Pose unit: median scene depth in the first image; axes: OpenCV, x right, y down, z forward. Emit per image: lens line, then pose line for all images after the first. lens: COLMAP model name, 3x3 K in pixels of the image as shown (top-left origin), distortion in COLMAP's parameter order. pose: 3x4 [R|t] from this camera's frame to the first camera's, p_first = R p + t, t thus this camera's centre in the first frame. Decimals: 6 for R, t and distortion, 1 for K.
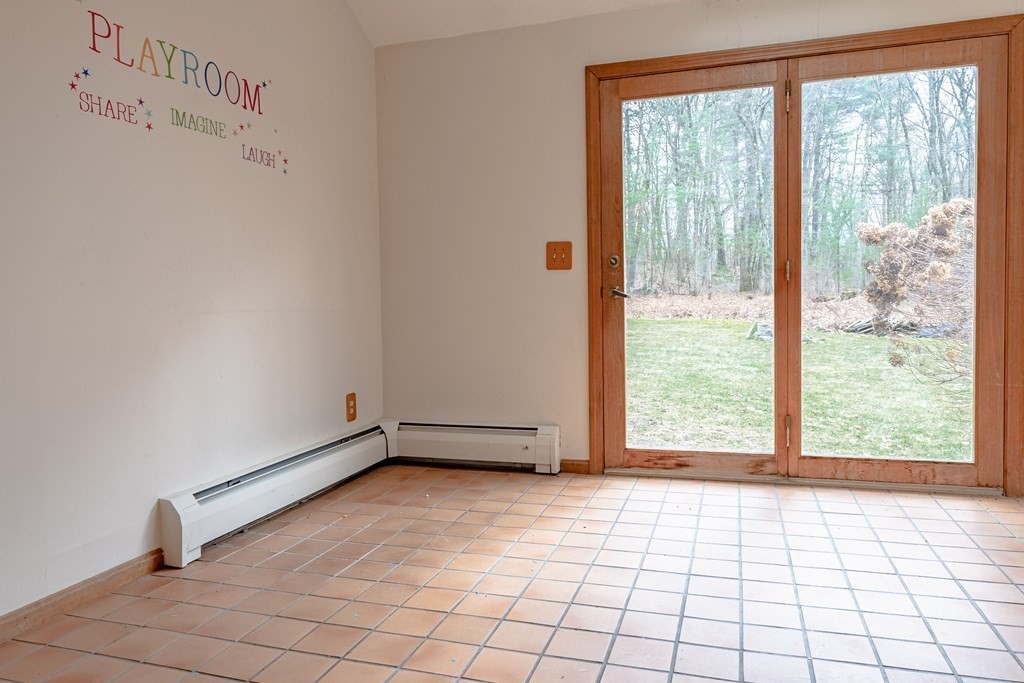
lens RADIAL K [[712.5, 0, 516.7], [0, 712.5, 327.1], [0, 0, 1]] dist [0.005080, -0.002828]
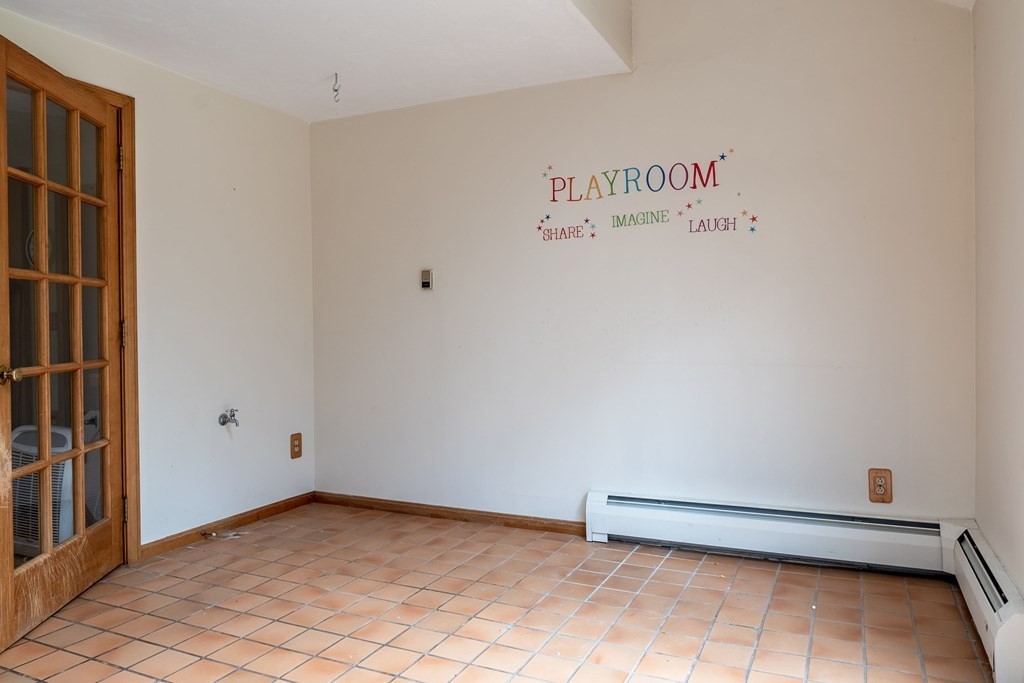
lens RADIAL K [[712.5, 0, 516.7], [0, 712.5, 327.1], [0, 0, 1]] dist [0.005080, -0.002828]
pose [[-0.132557, 0.014894, -0.991064, 0.908477], [-0.022043, 0.999595, 0.017971, -0.108634], [0.990930, 0.024229, -0.132175, 0.985149]]
